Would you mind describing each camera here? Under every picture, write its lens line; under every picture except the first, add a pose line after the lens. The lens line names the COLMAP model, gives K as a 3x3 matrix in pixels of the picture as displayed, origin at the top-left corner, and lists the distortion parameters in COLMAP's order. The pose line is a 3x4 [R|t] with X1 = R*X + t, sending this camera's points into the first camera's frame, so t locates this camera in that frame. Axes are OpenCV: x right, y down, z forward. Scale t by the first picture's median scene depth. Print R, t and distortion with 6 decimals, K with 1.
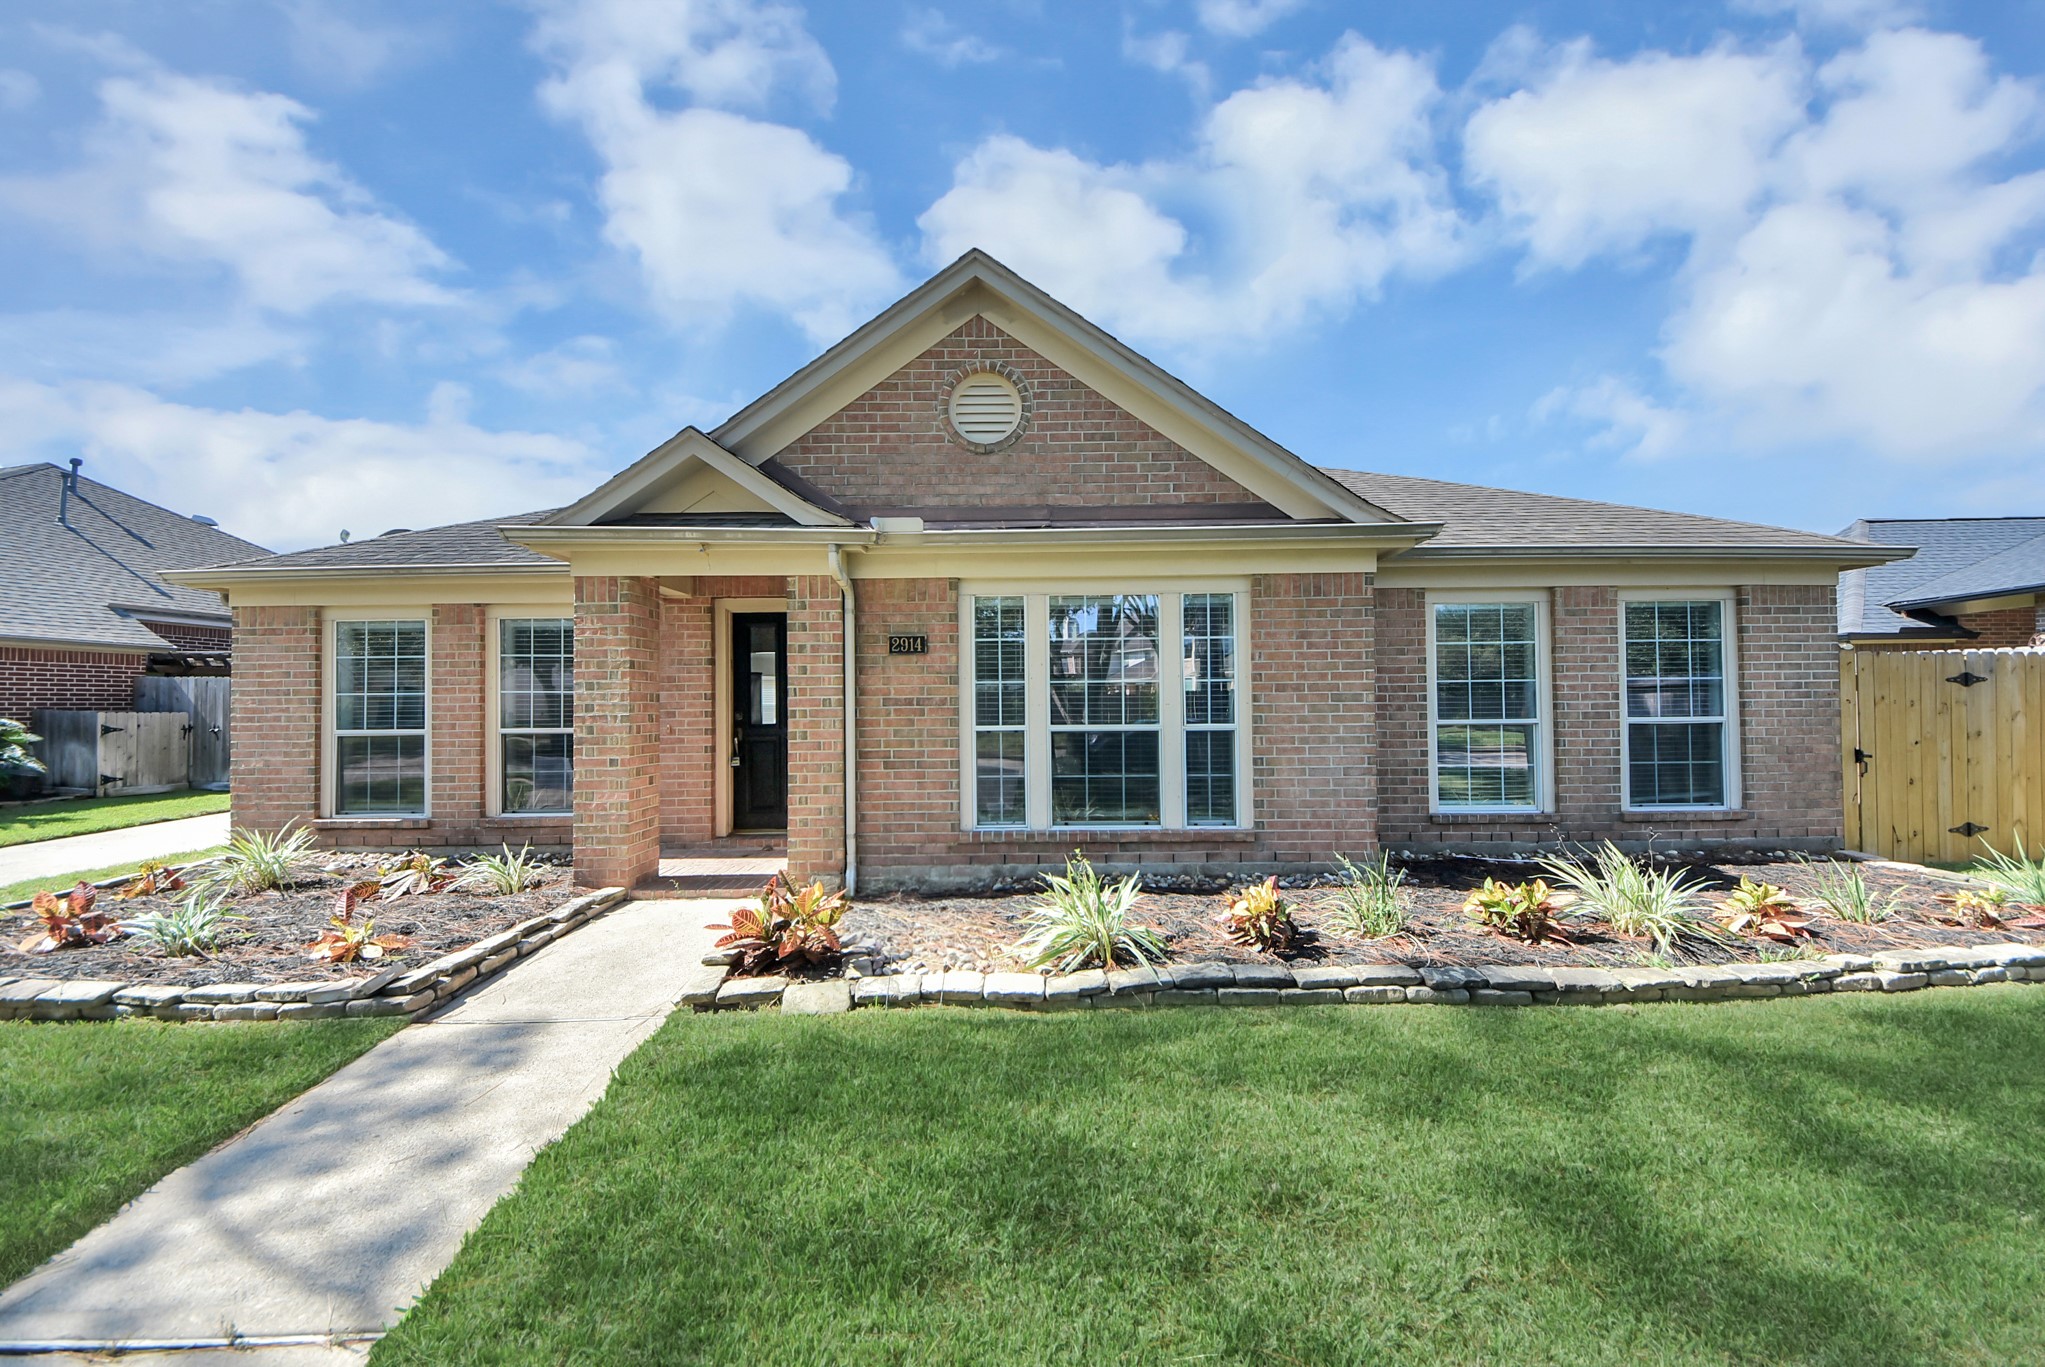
lens RADIAL K [[739.1, 0, 1035.3], [0, 739.1, 689.1], [0, 0, 1]] dist [0.000538, -0.000305]
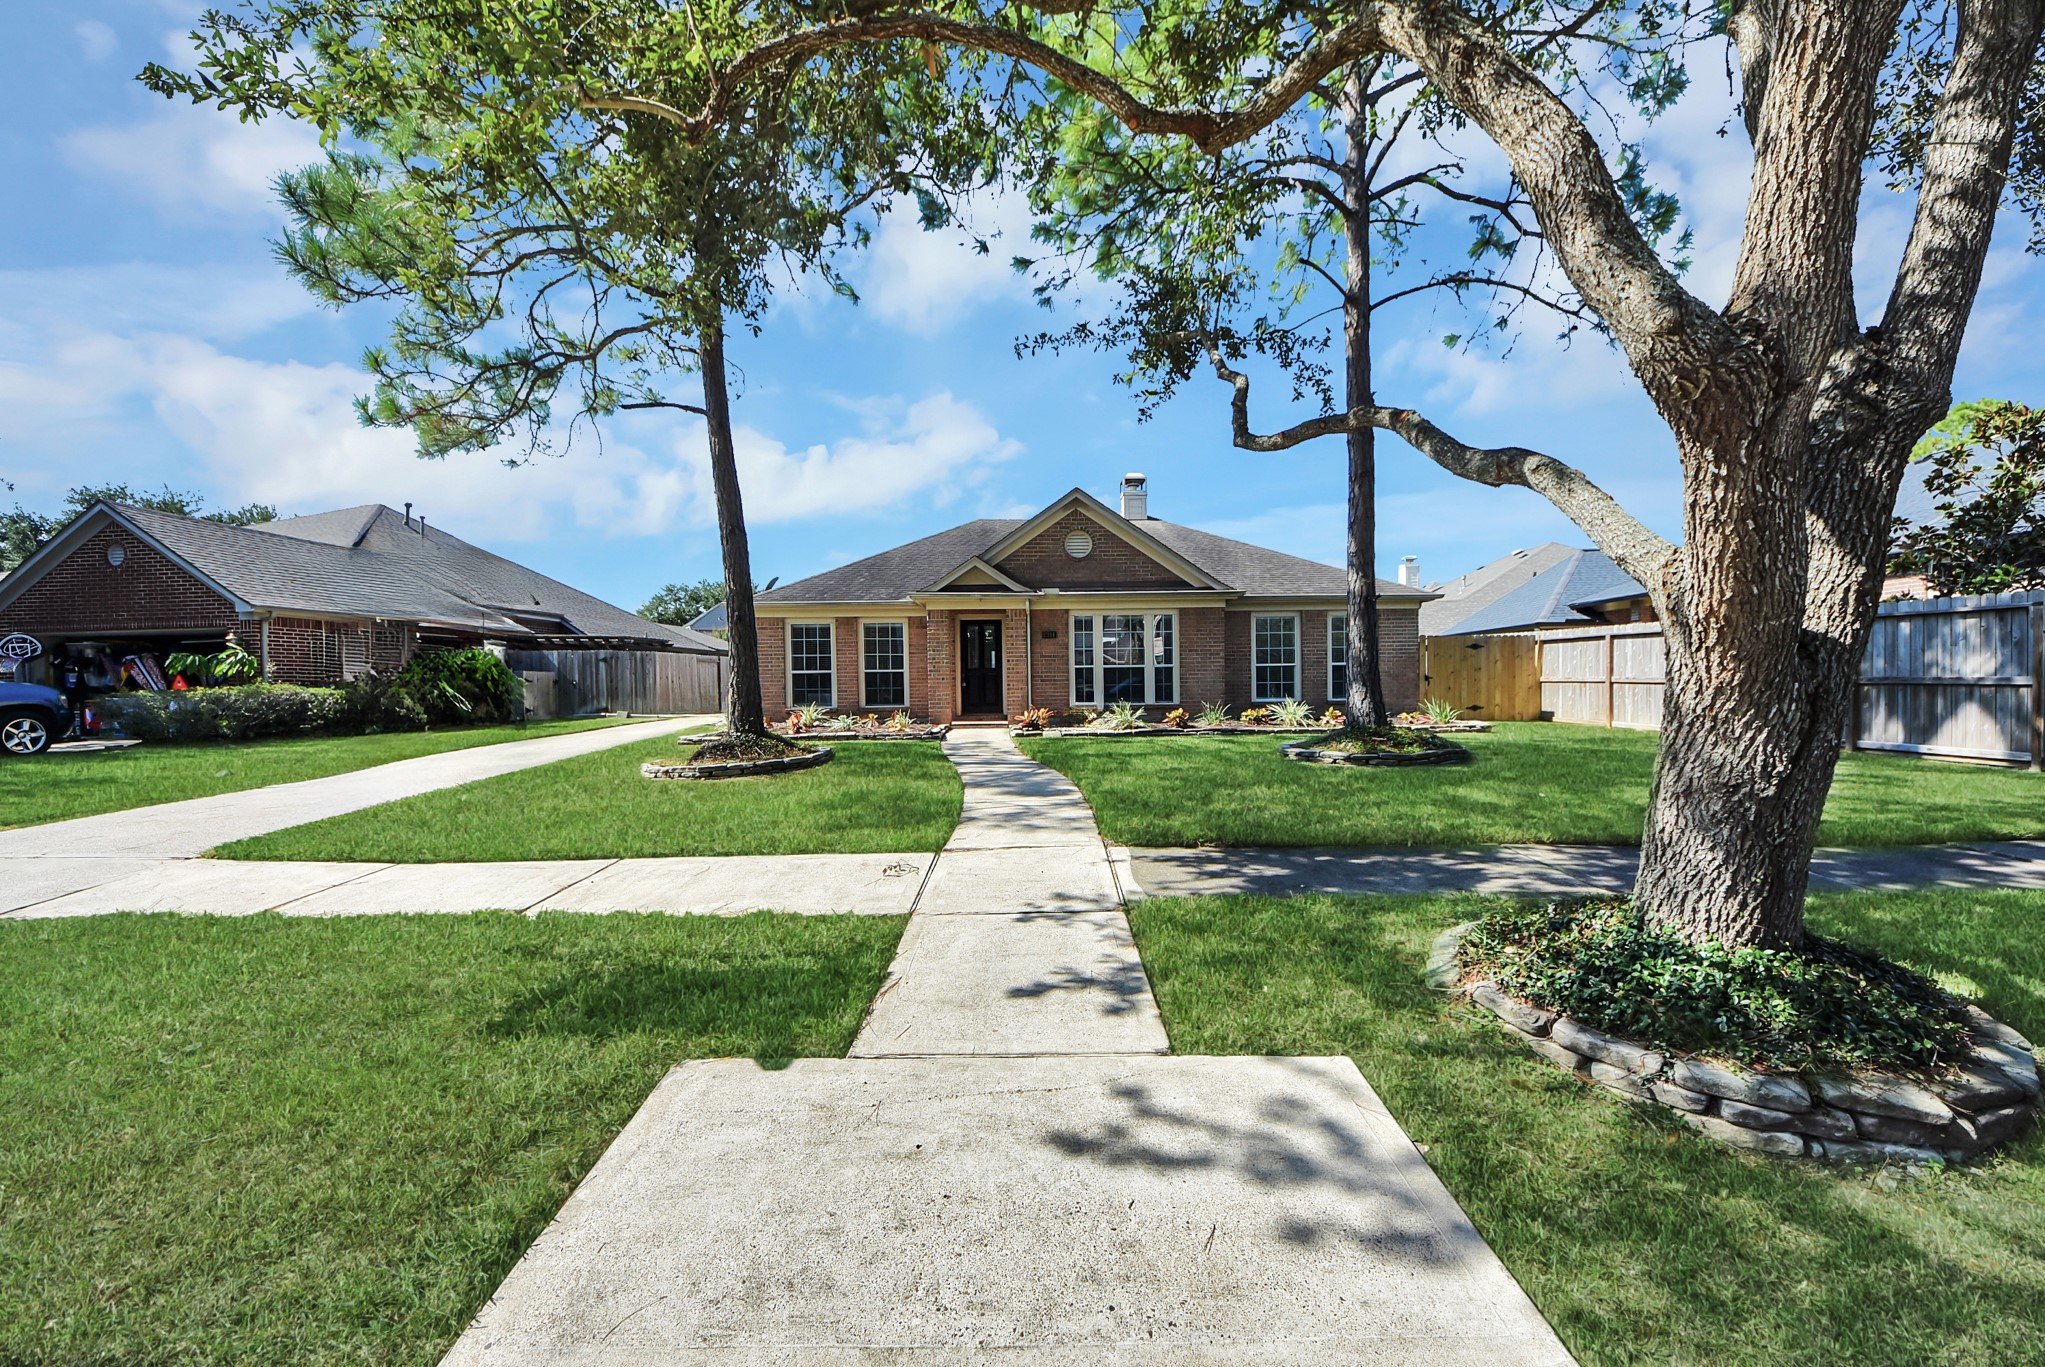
lens RADIAL K [[739.1, 0, 1035.3], [0, 739.1, 689.1], [0, 0, 1]] dist [0.000538, -0.000305]
pose [[0.999362, -0.004987, 0.035367, -0.331586], [0.003851, 0.999477, 0.032118, 0.050883], [-0.035508, -0.031961, 0.998858, -1.700917]]
